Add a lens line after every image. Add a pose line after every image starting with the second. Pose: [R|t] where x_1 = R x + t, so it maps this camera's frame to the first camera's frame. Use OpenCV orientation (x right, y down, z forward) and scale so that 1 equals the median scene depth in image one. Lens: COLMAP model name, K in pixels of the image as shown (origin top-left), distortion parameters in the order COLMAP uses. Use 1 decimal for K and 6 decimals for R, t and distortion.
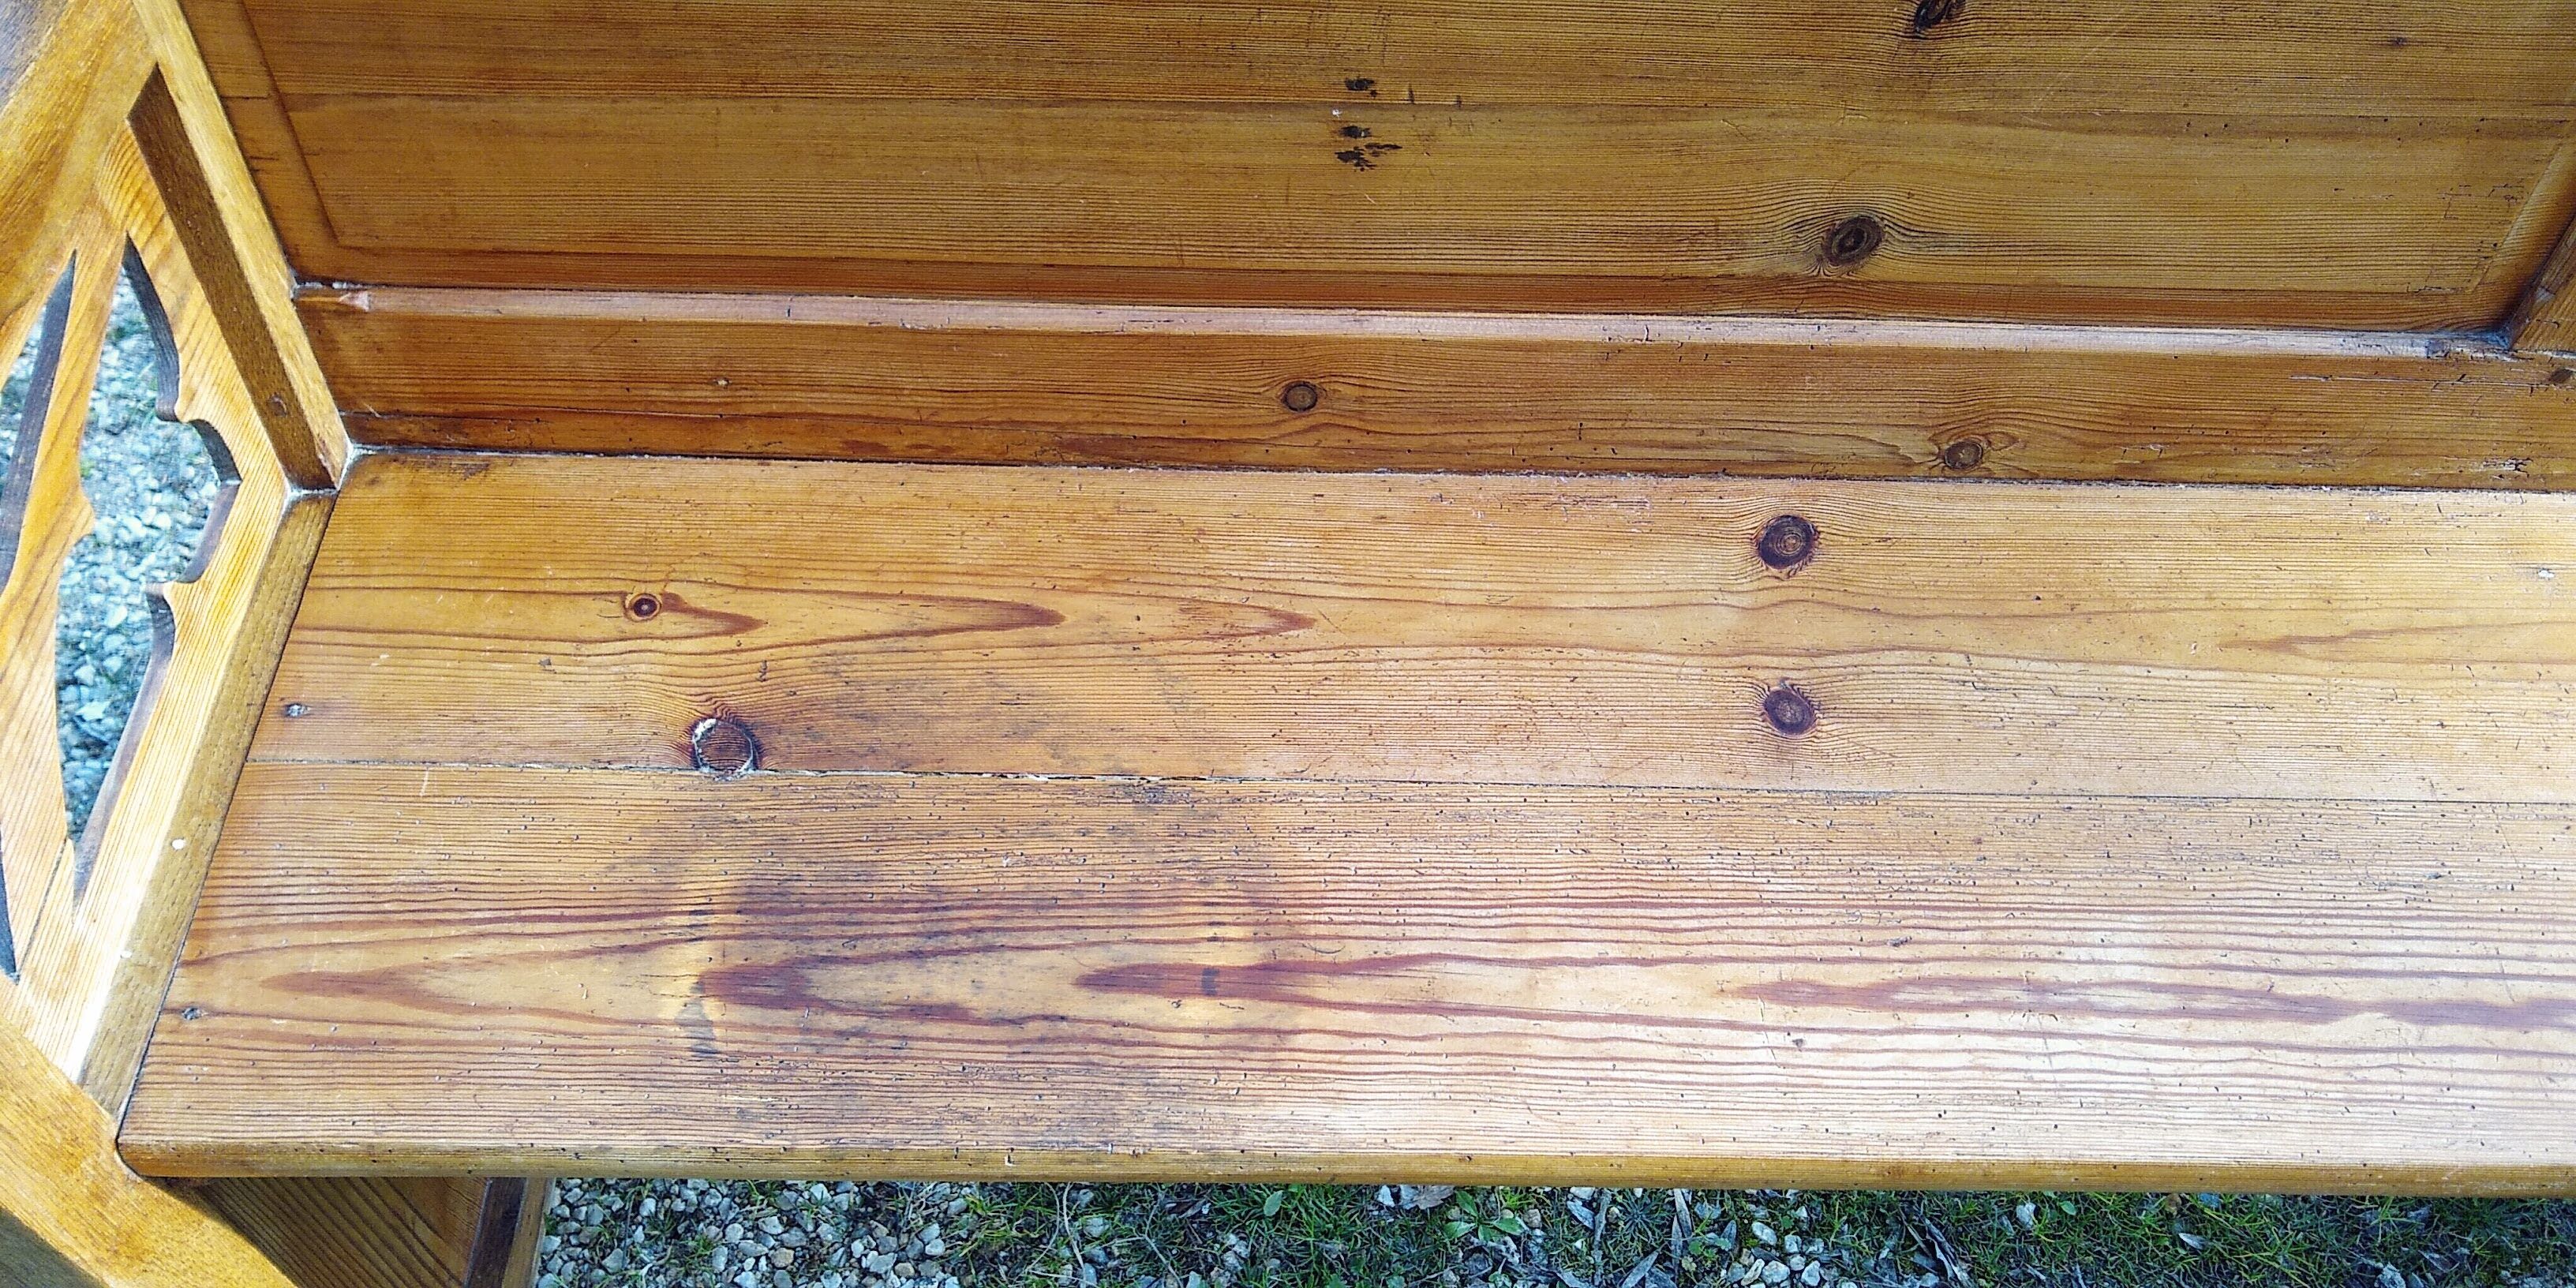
lens RADIAL K [[2012.2, 0, 1277.2], [0, 2012.2, 705.5], [0, 0, 1]] dist [0.010045, 0.002832]
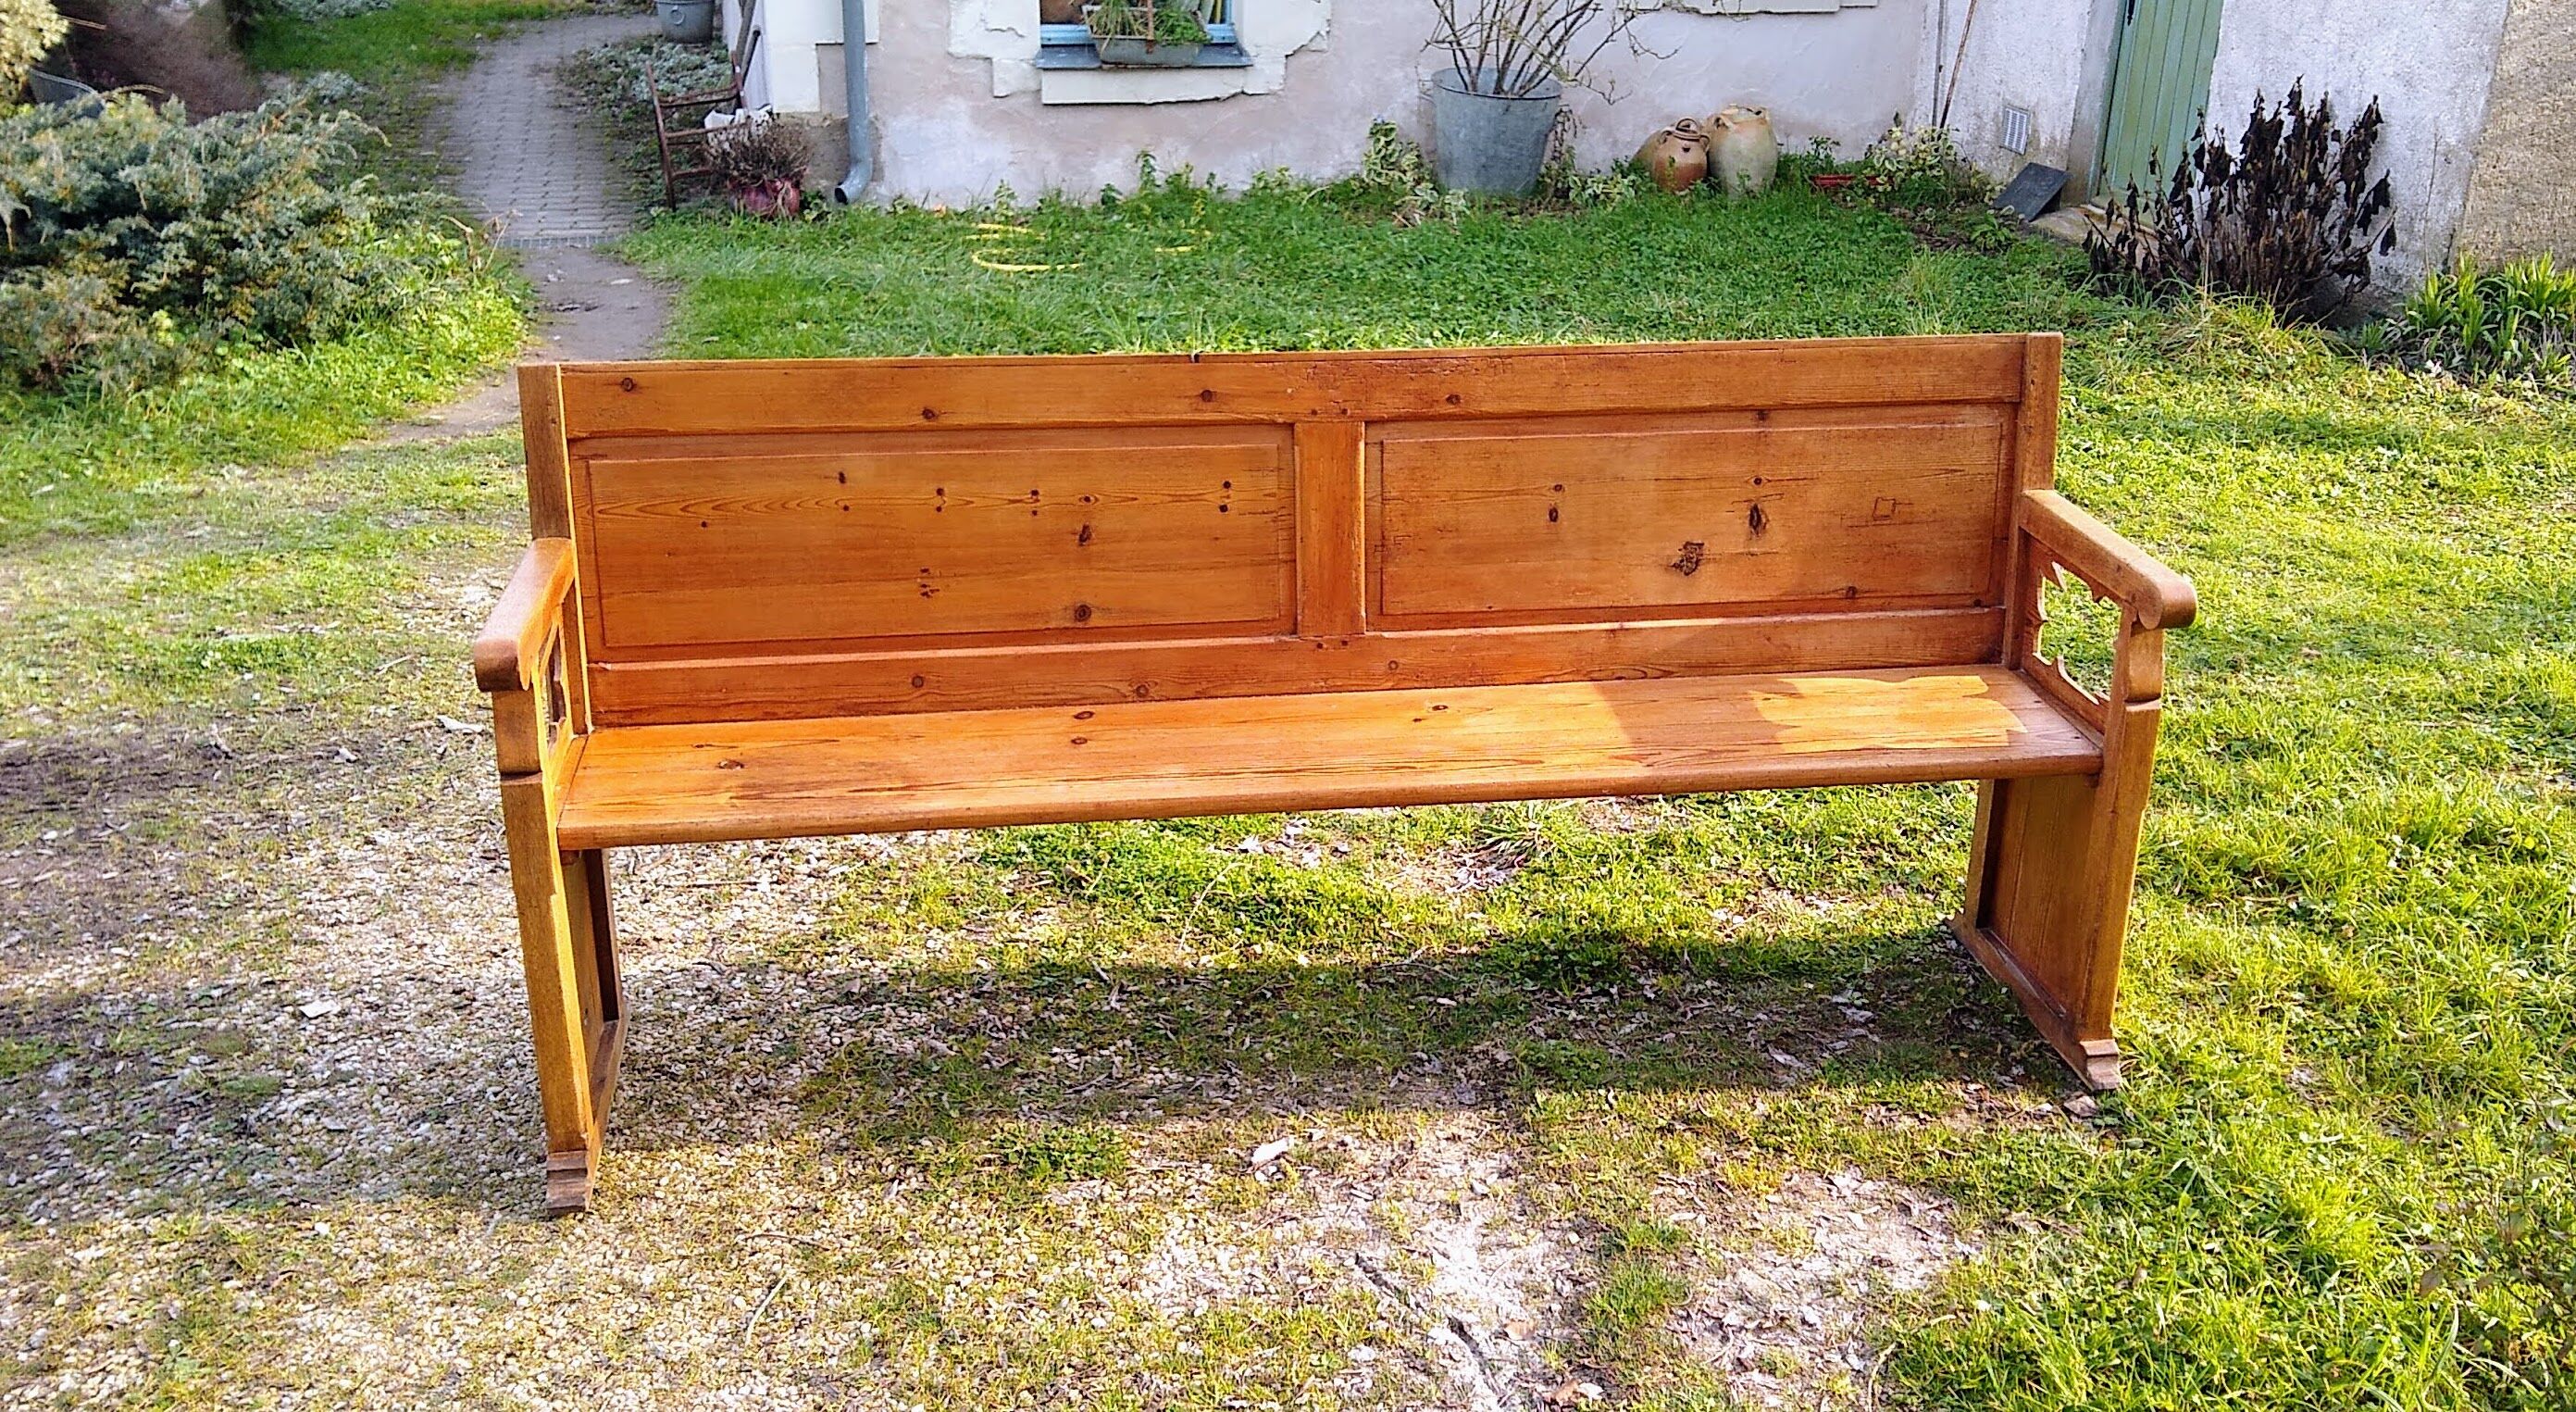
lens RADIAL K [[2343.8, 0, 1288.0], [0, 2343.8, 706.0], [0, 0, 1]] dist [0.074254, -0.218349]
pose [[0.989748, -0.073801, 0.122277, 0.139055], [0.129203, 0.827538, -0.546340, 2.025383], [-0.060869, 0.556538, 0.828589, -2.098801]]
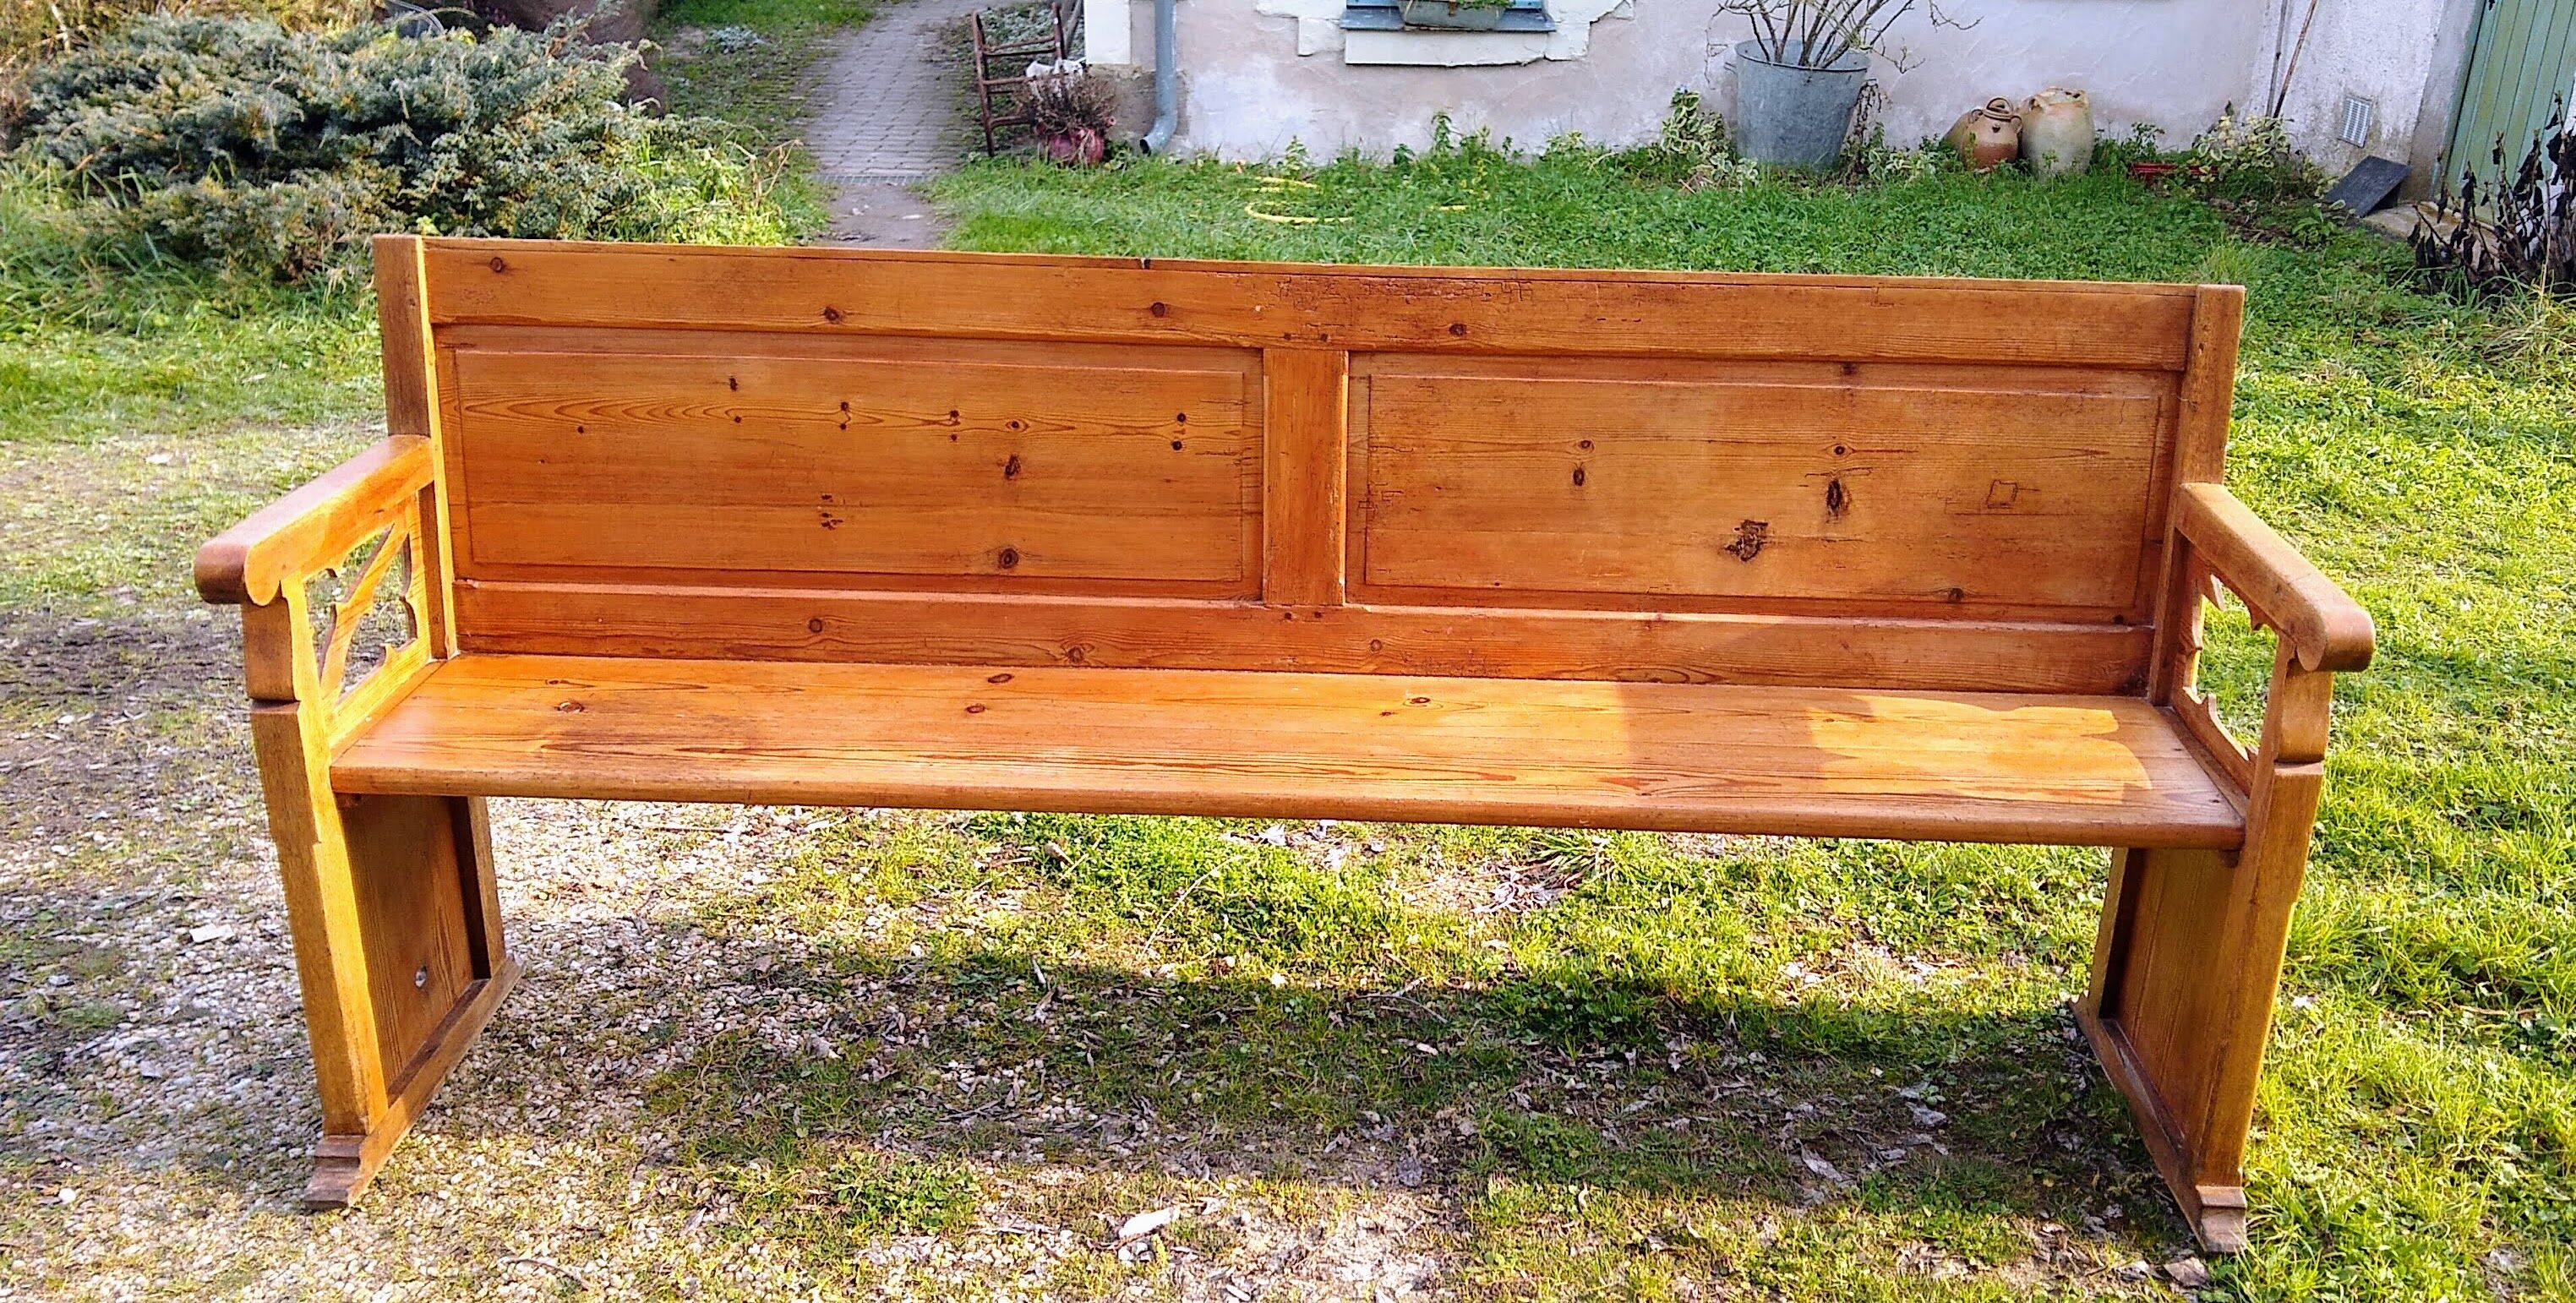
lens RADIAL K [[2163.5, 0, 1307.2], [0, 2163.5, 654.6], [0, 0, 1]] dist [-0.026957, 0.062715]
pose [[0.999326, -0.001902, -0.036665, 0.810315], [-0.018763, 0.831930, -0.554563, 1.532408], [0.031558, 0.554877, 0.831333, -1.398466]]
